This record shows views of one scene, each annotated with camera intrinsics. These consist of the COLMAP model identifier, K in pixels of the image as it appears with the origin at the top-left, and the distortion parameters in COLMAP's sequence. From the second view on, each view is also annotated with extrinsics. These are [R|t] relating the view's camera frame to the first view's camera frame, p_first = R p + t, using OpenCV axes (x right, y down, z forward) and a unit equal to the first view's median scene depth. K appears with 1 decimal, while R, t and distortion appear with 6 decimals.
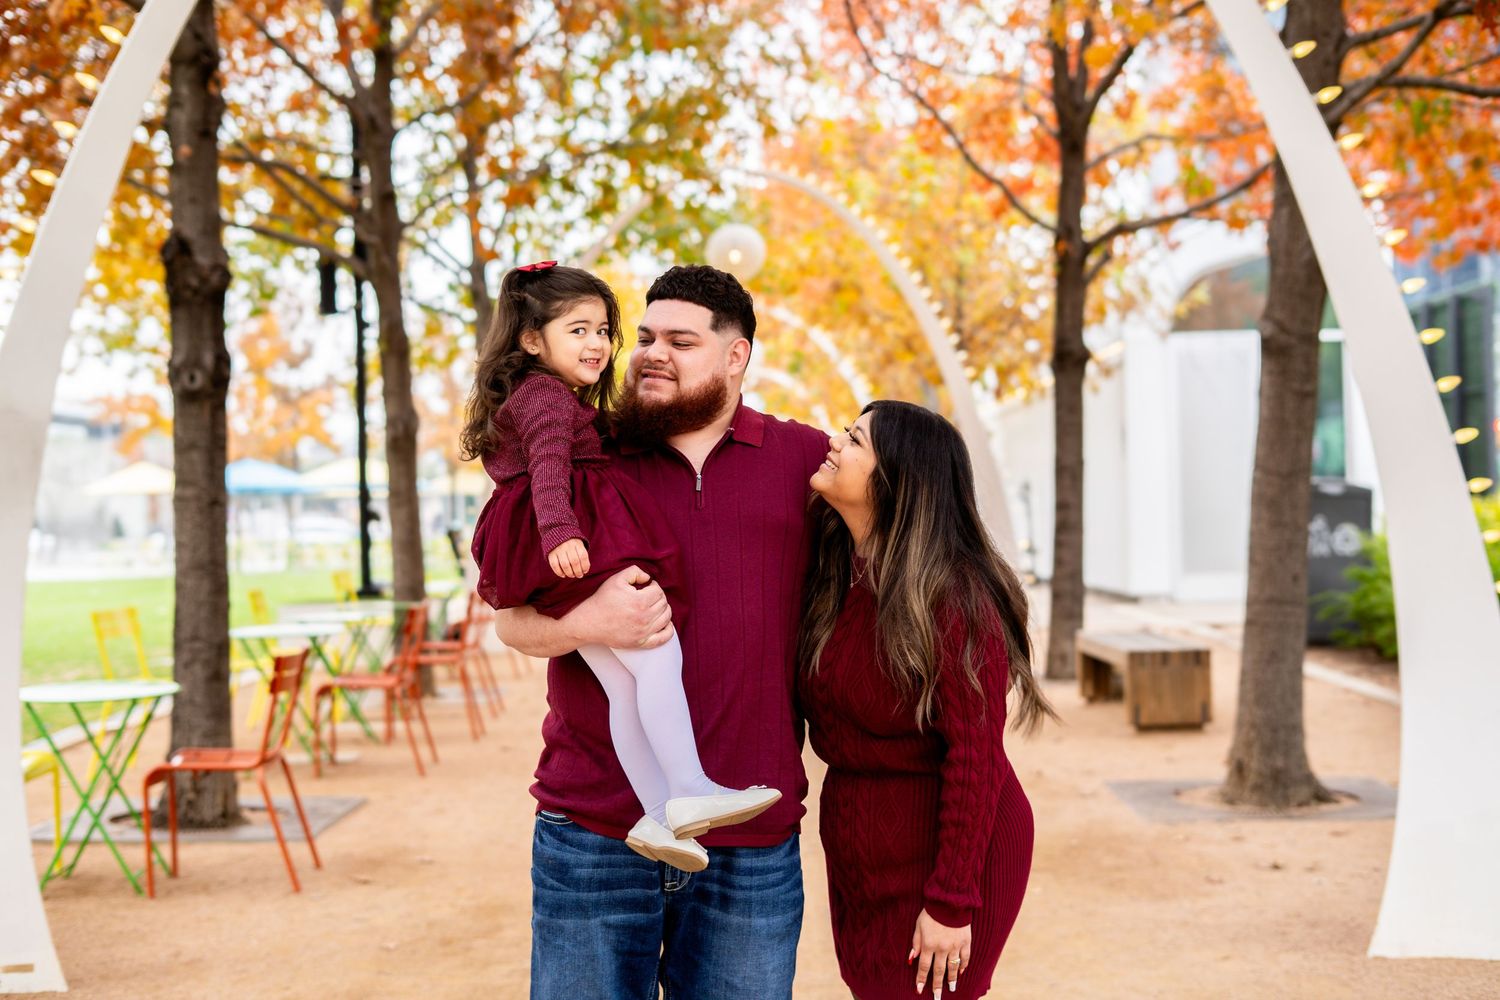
lens RADIAL K [[2171.6, 0, 715.9], [0, 2171.6, 497.8], [0, 0, 1]] dist [-0.021509, -0.096505]
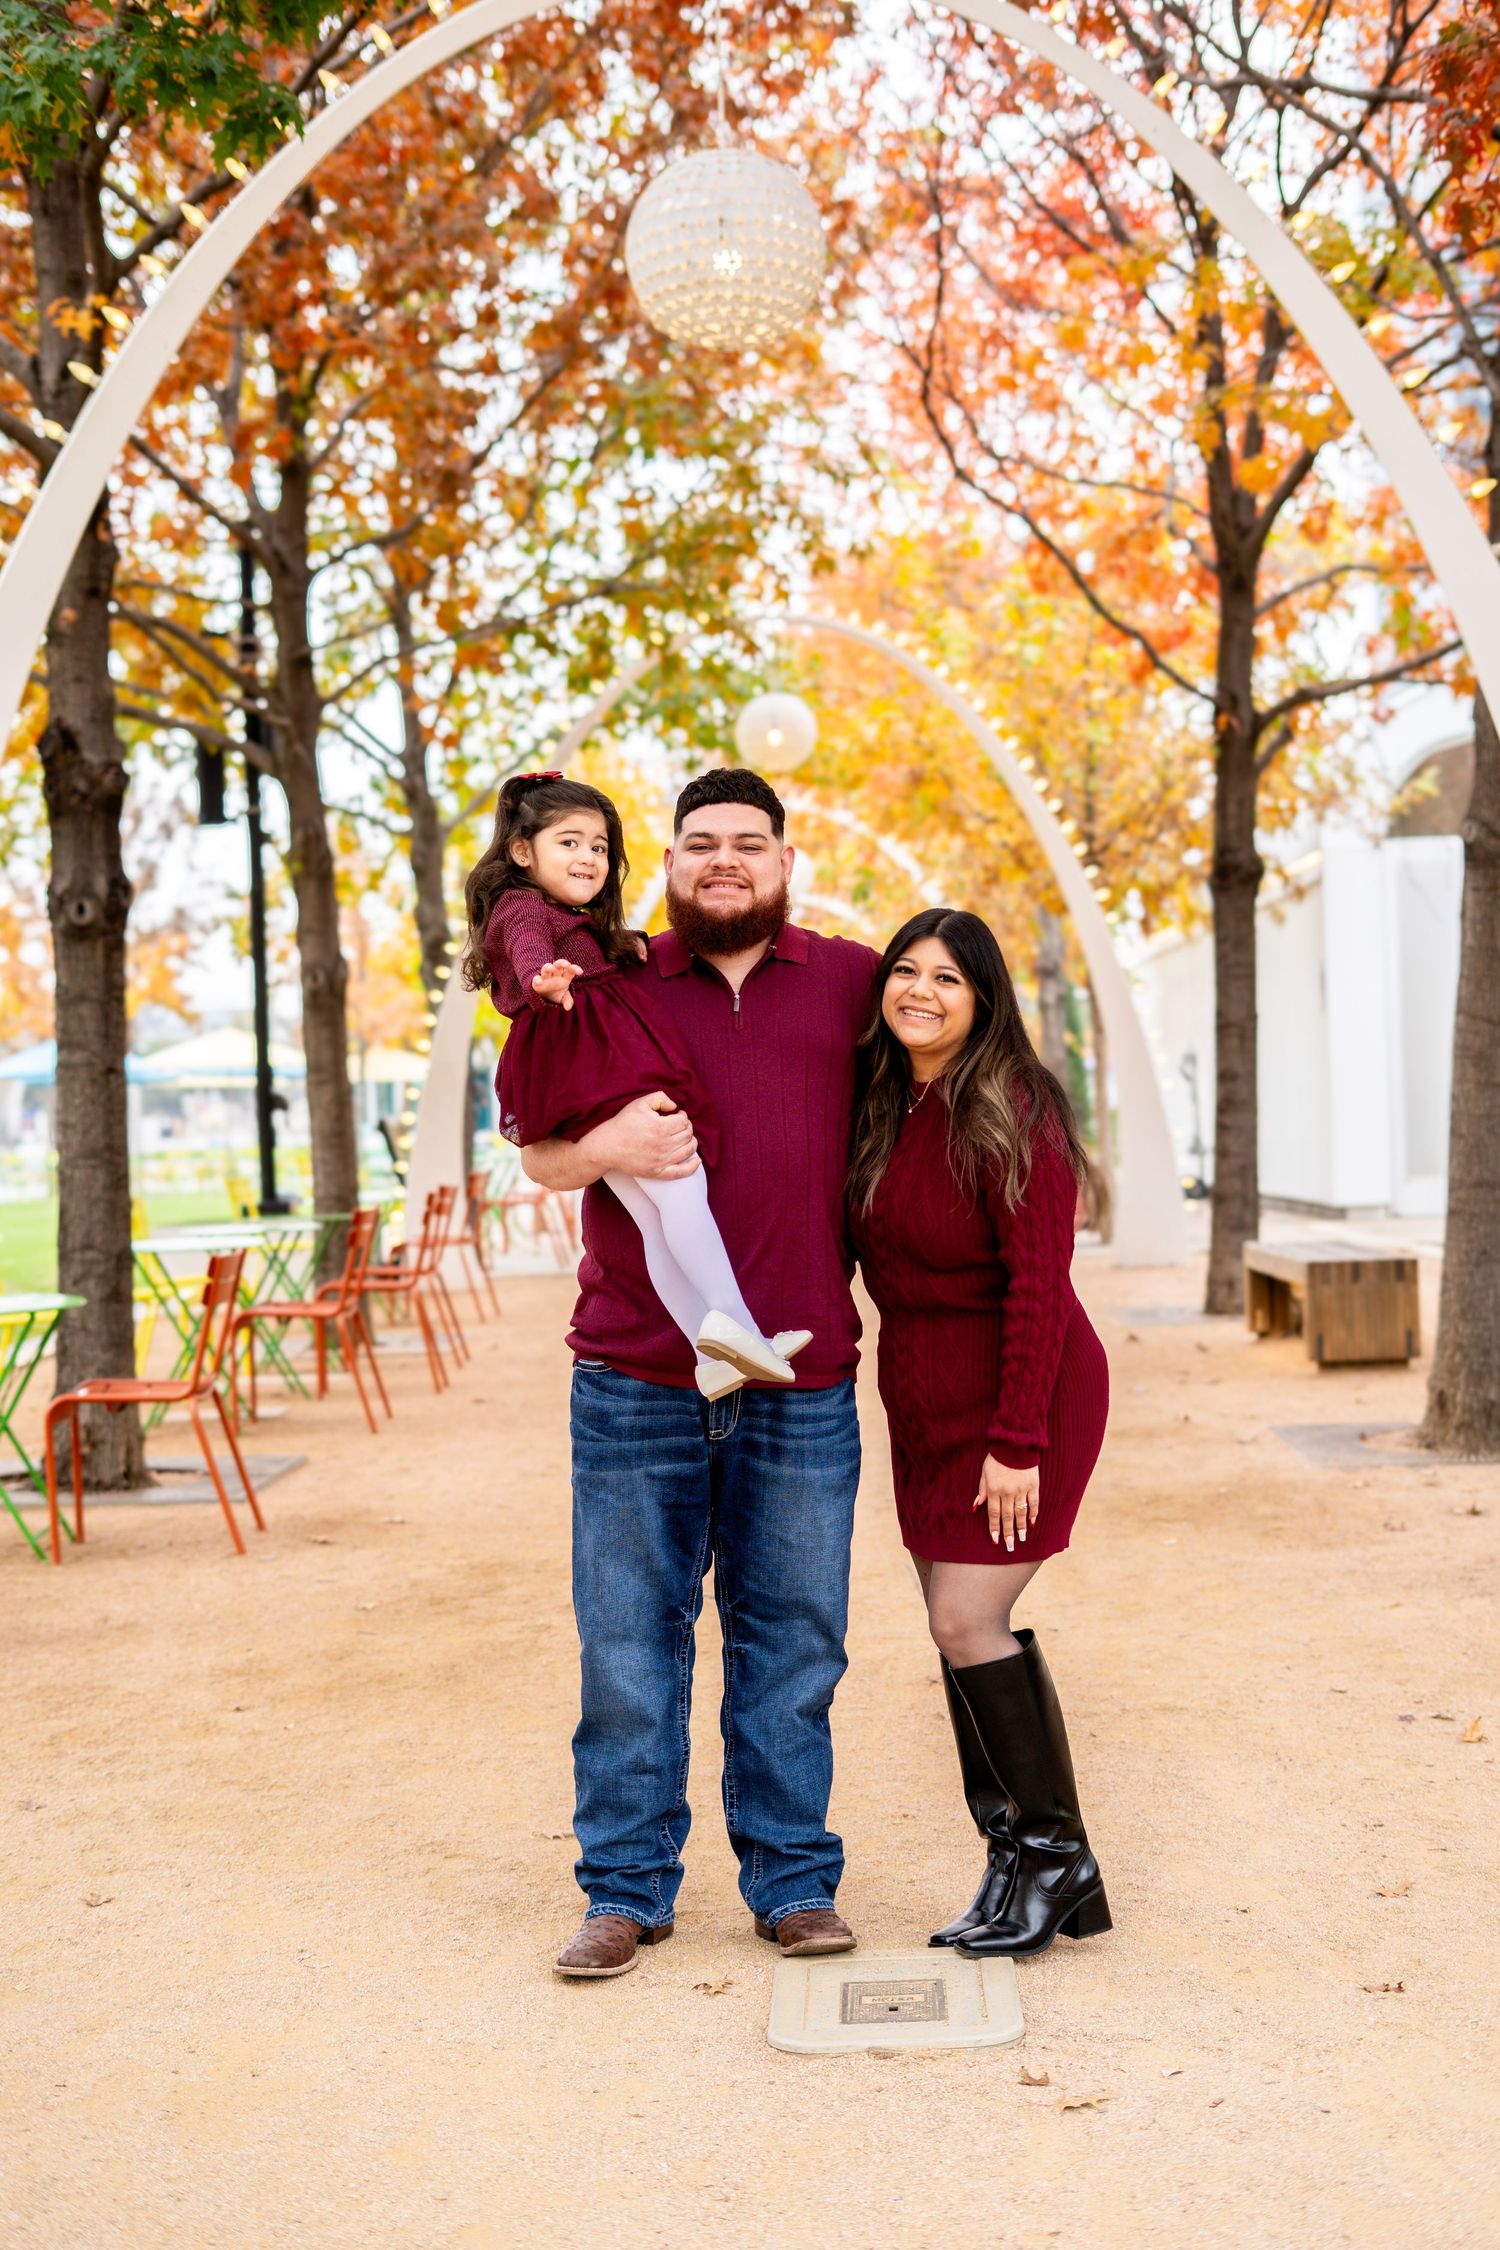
lens RADIAL K [[3257.4, 0, 717.3], [0, 3257.4, 1122.4], [0, 0, 1]] dist [-0.021509, -0.096505]
pose [[0.999926, -0.009514, -0.007592, -0.003841], [0.009588, 0.999907, 0.009699, 0.006688], [0.007499, -0.009771, 0.999924, -0.092553]]
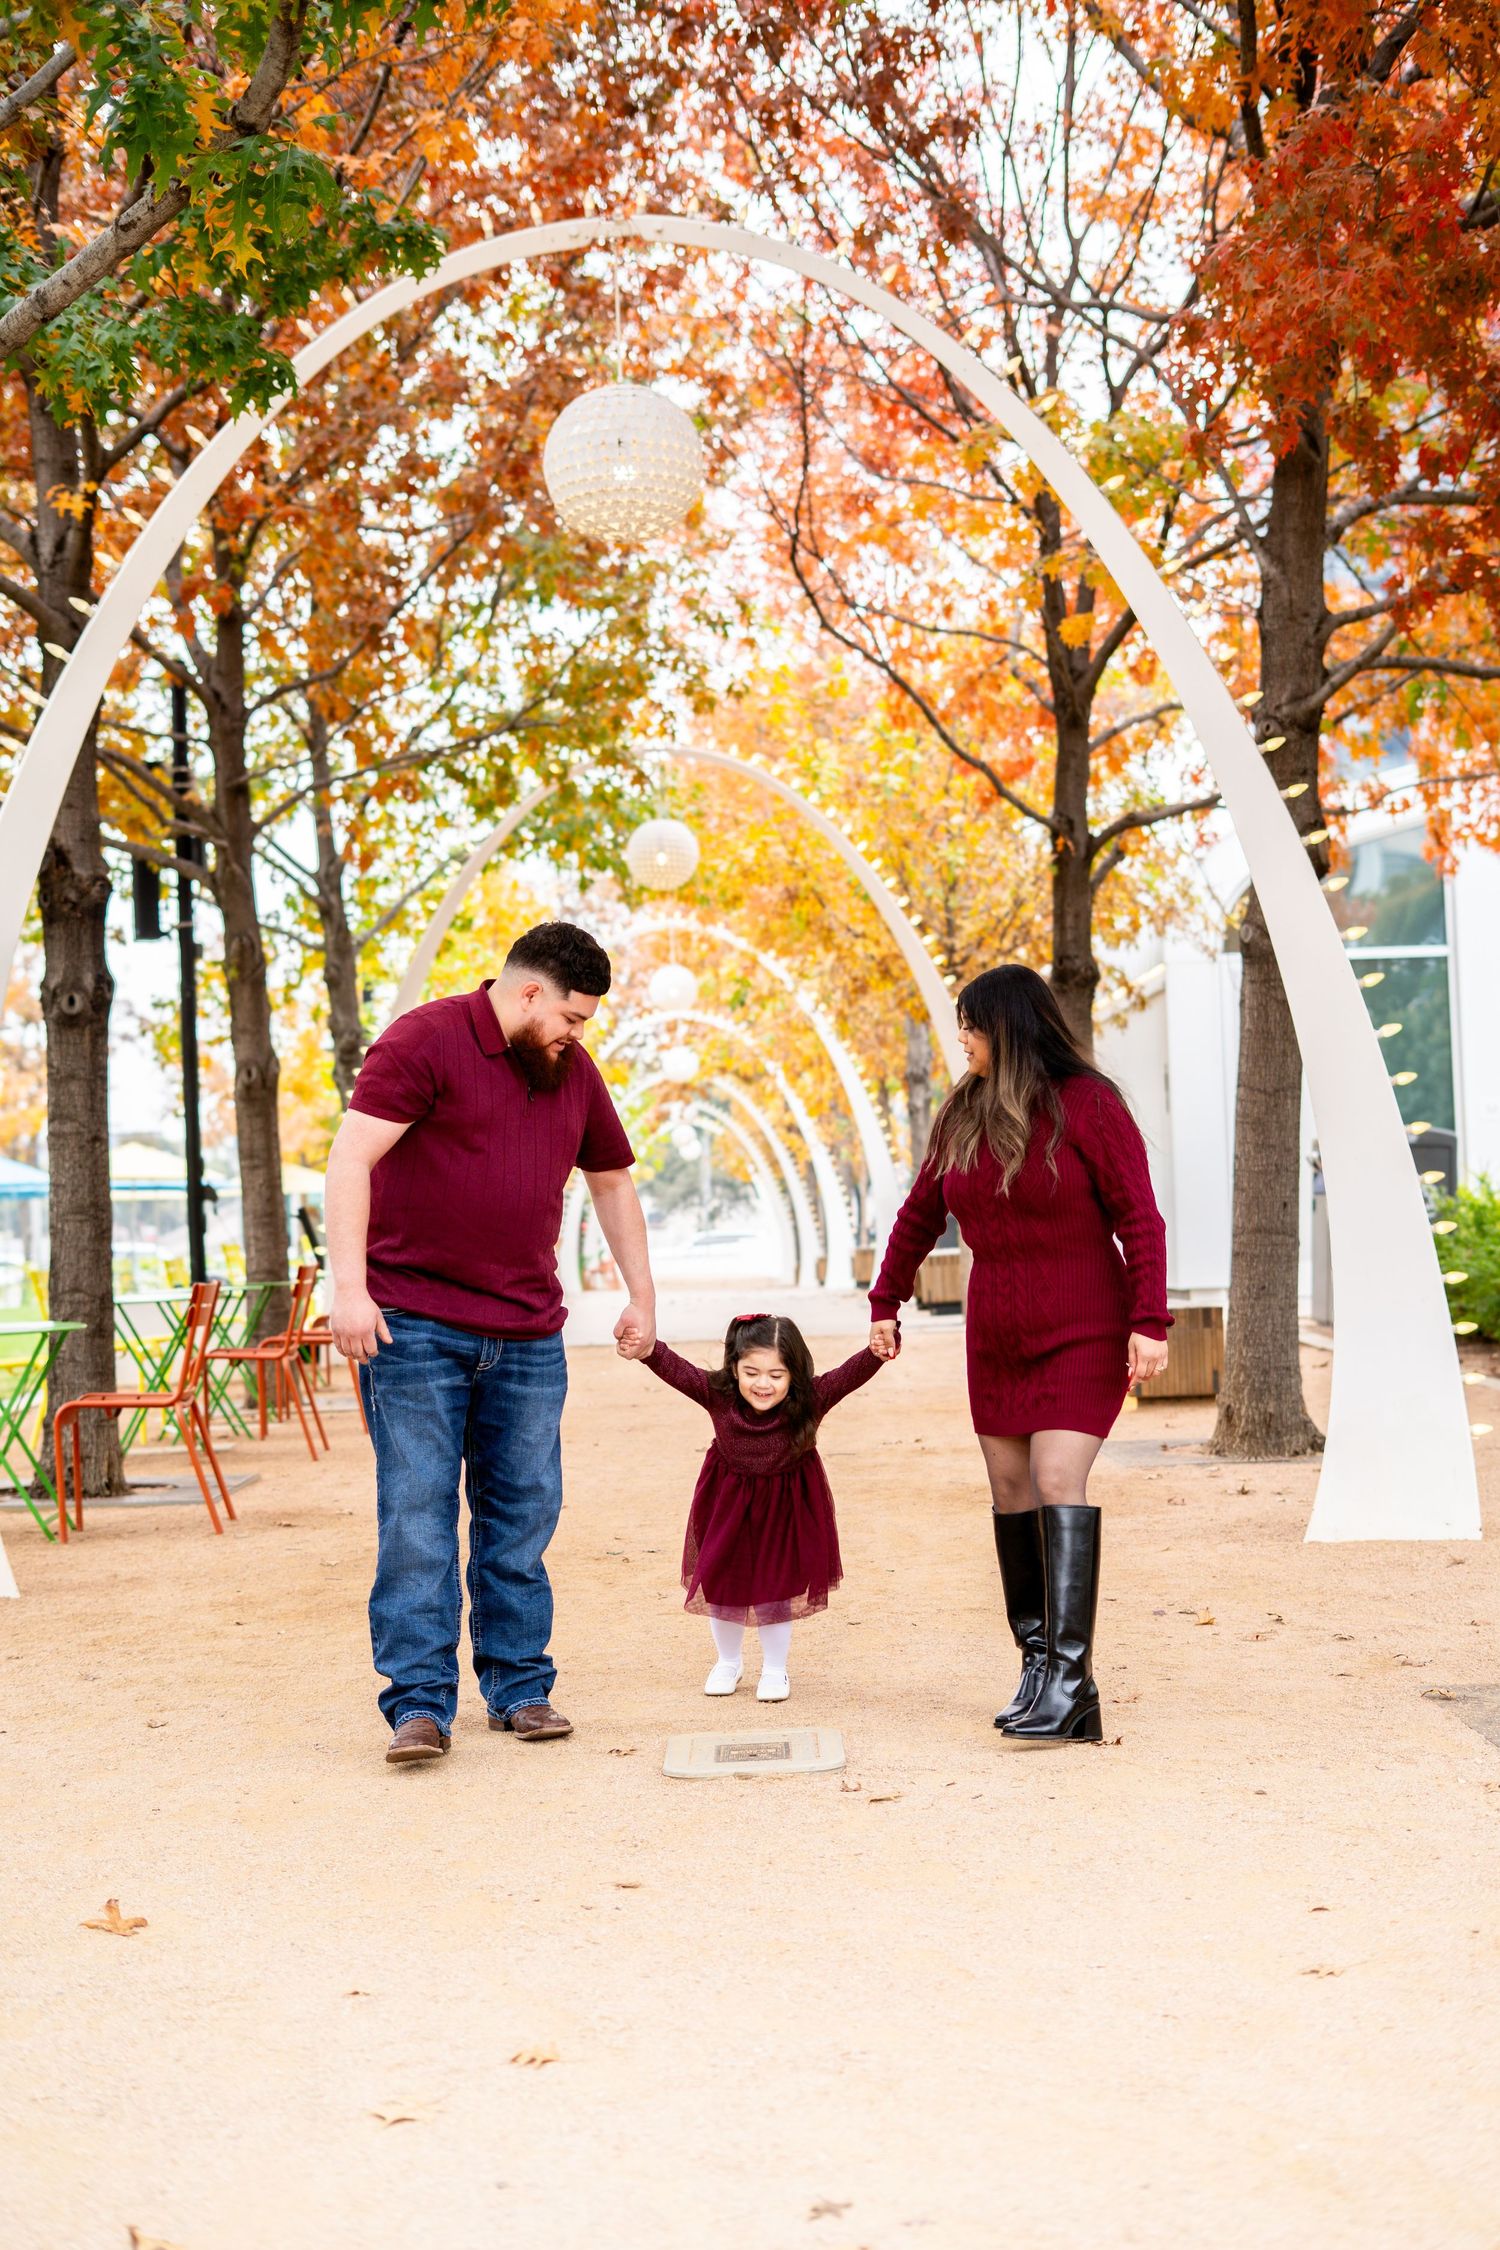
lens RADIAL K [[3257.4, 0, 717.3], [0, 3257.4, 1122.4], [0, 0, 1]] dist [-0.021509, -0.096505]
pose [[0.999534, -0.012649, 0.027770, -0.005828], [0.013433, 0.999511, -0.028237, 0.021768], [-0.027399, 0.028597, 0.999215, -0.212756]]
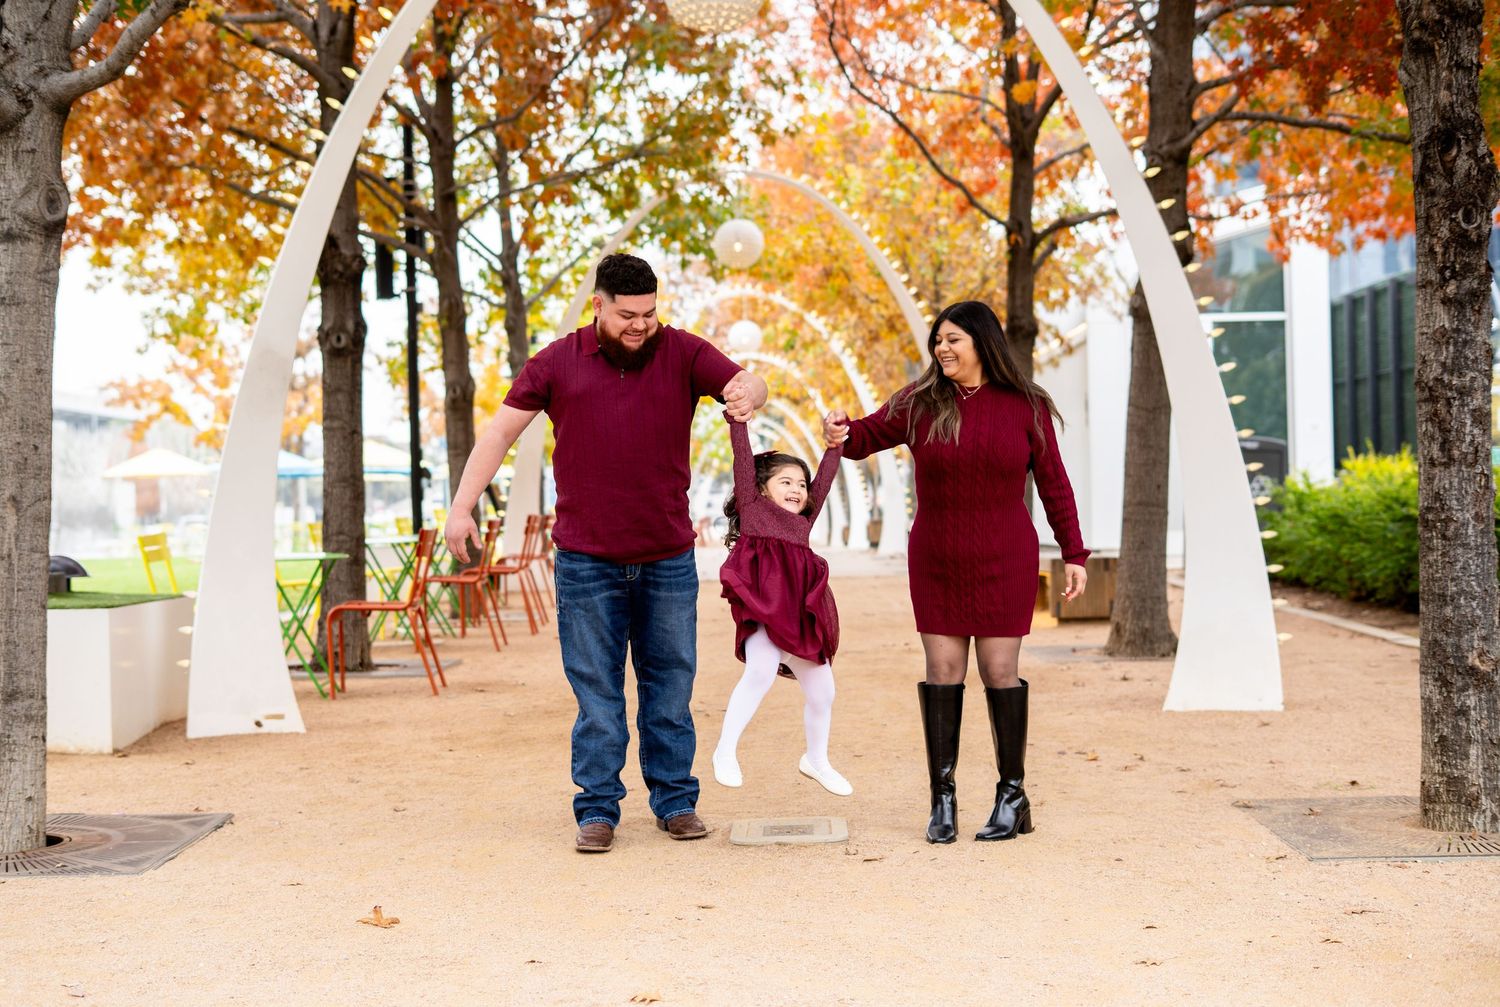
lens RADIAL K [[2289.5, 0, 680.7], [0, 2289.5, 503.8], [0, 0, 1]] dist [-0.028418, 0.072373]
pose [[0.999906, -0.000353, -0.013685, -0.005658], [0.000386, 0.999997, 0.002372, 0.025467], [0.013684, -0.002377, 0.999904, -0.243854]]
